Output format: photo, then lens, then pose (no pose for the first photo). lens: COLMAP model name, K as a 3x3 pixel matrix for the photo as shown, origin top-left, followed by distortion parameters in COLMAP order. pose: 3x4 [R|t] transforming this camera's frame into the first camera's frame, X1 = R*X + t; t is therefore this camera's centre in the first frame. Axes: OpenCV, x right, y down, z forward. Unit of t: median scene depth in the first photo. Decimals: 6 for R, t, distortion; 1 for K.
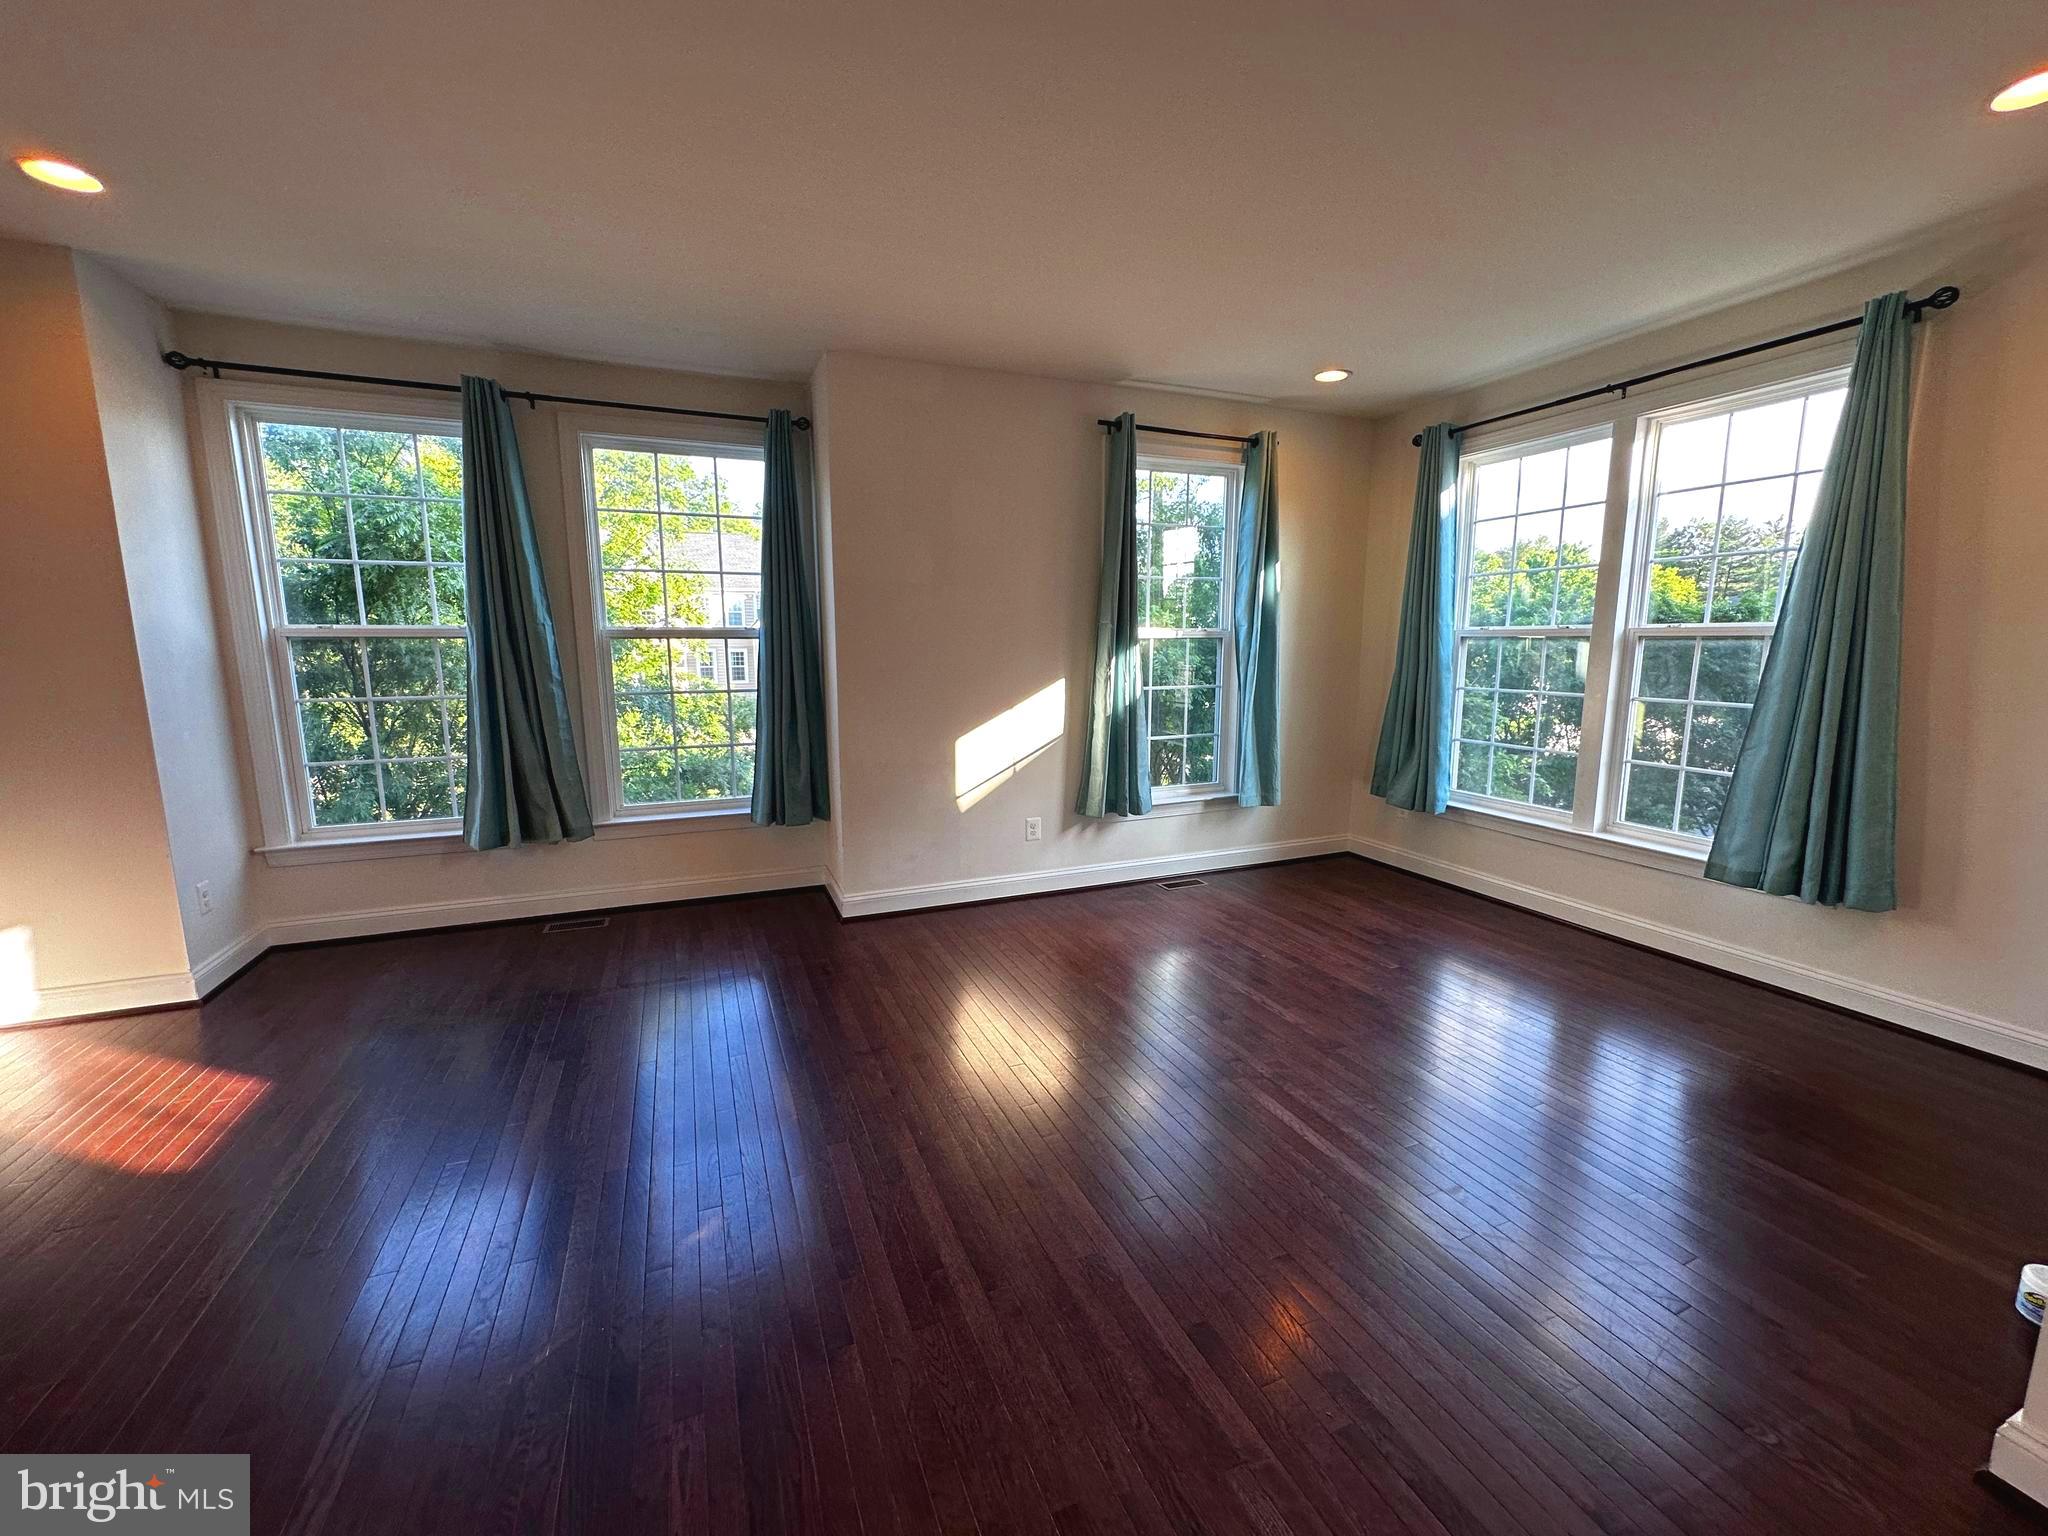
lens RADIAL K [[820.3, 0, 1027.3], [0, 820.3, 769.3], [0, 0, 1]] dist [-0.002995, 0.000617]
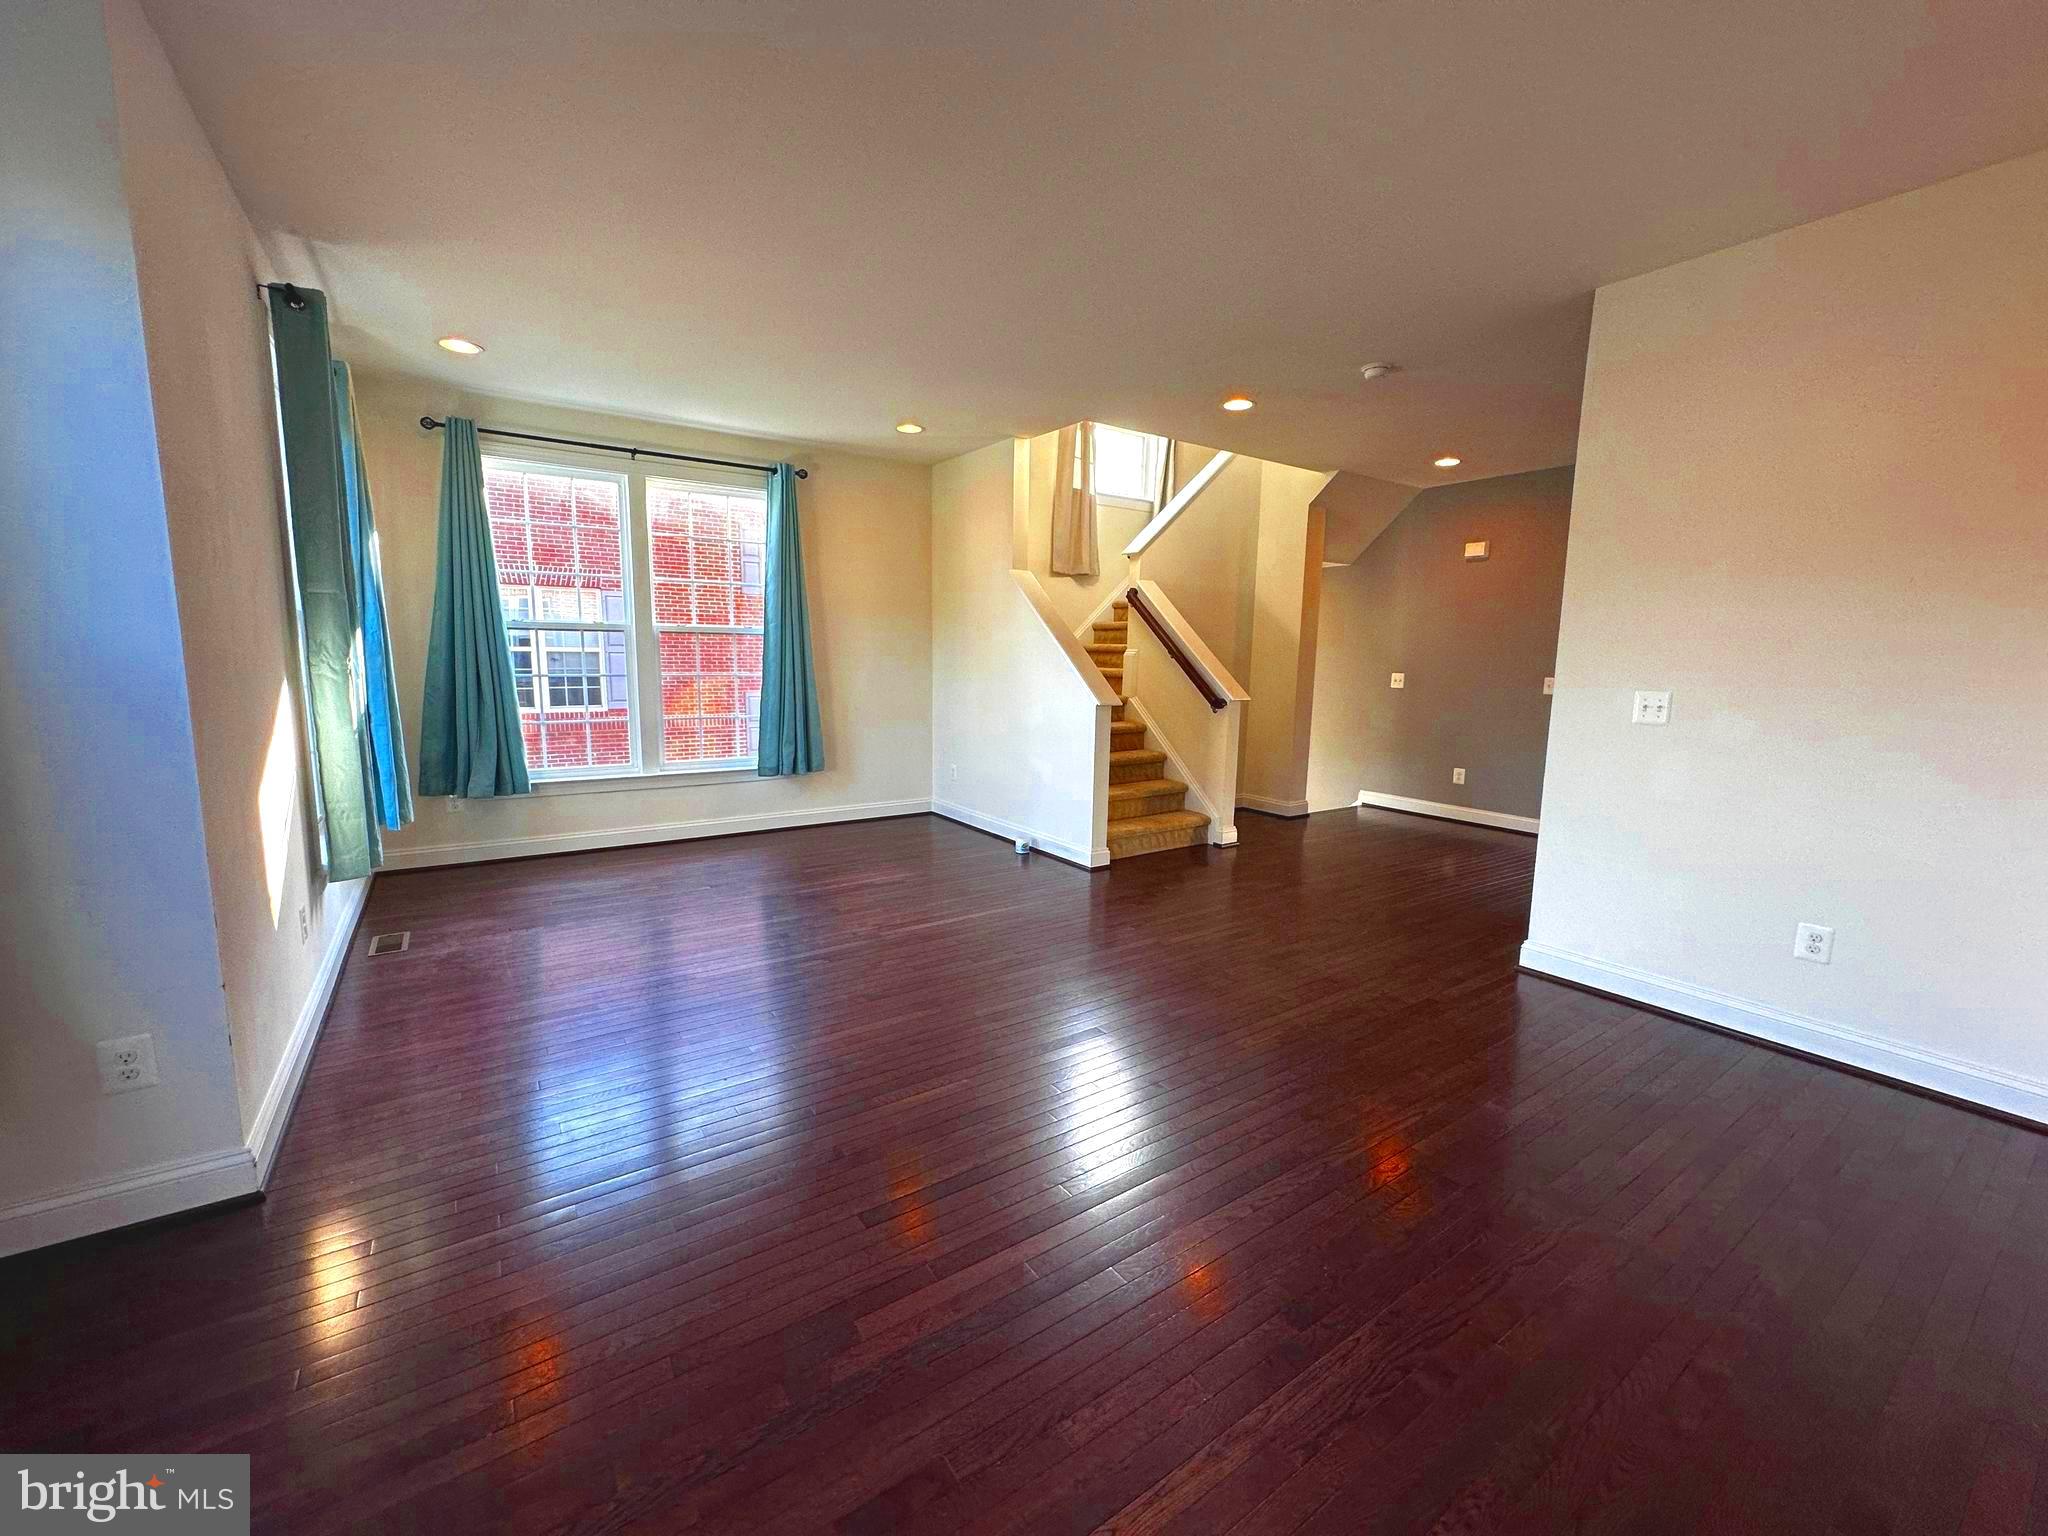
lens RADIAL K [[820.3, 0, 1025.7], [0, 820.3, 765.8], [0, 0, 1]] dist [-0.002995, 0.000617]
pose [[-0.206389, -0.134234, 0.969219, -0.724247], [0.138391, 0.976583, 0.164723, -0.071594], [-0.968634, 0.168128, -0.182979, 0.607066]]
